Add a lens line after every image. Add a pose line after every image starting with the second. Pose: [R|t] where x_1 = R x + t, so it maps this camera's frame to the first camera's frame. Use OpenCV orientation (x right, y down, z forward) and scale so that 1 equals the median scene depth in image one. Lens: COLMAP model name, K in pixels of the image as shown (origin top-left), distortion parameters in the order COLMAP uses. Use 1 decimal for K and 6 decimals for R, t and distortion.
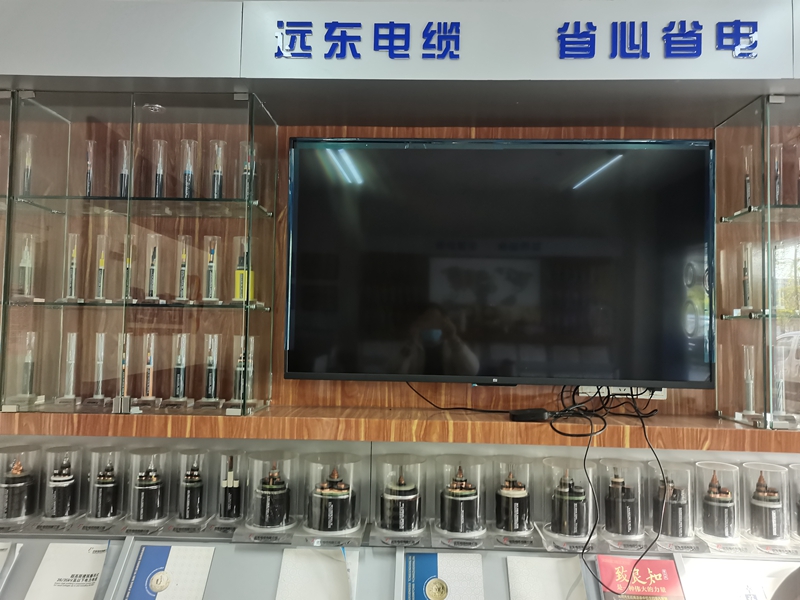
lens RADIAL K [[608.6, 0, 398.9], [0, 608.6, 298.4], [0, 0, 1]] dist [0.022721, -0.004172]
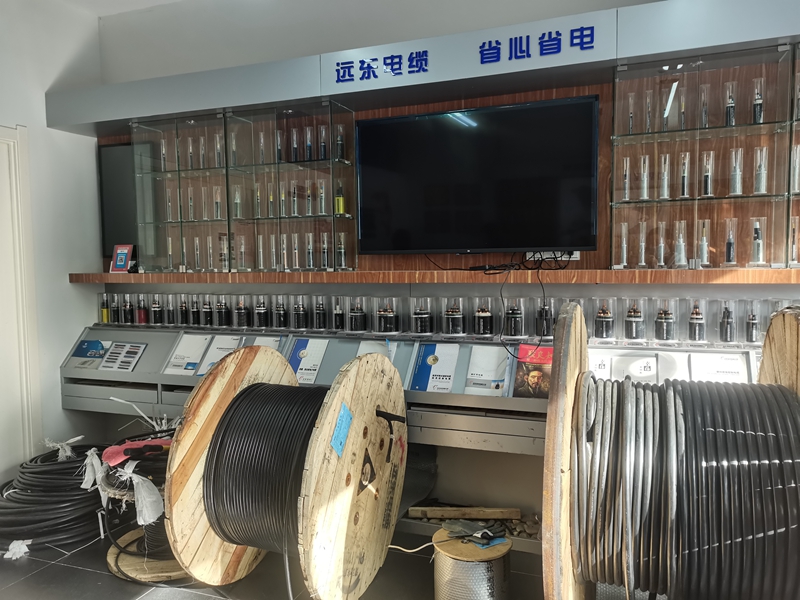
lens RADIAL K [[608.6, 0, 397.8], [0, 608.6, 297.7], [0, 0, 1]] dist [0.022721, -0.004172]
pose [[0.943564, -0.011029, -0.331006, 0.584977], [0.048127, 0.993403, 0.104092, 0.082328], [0.327674, -0.114147, 0.937870, -0.782385]]
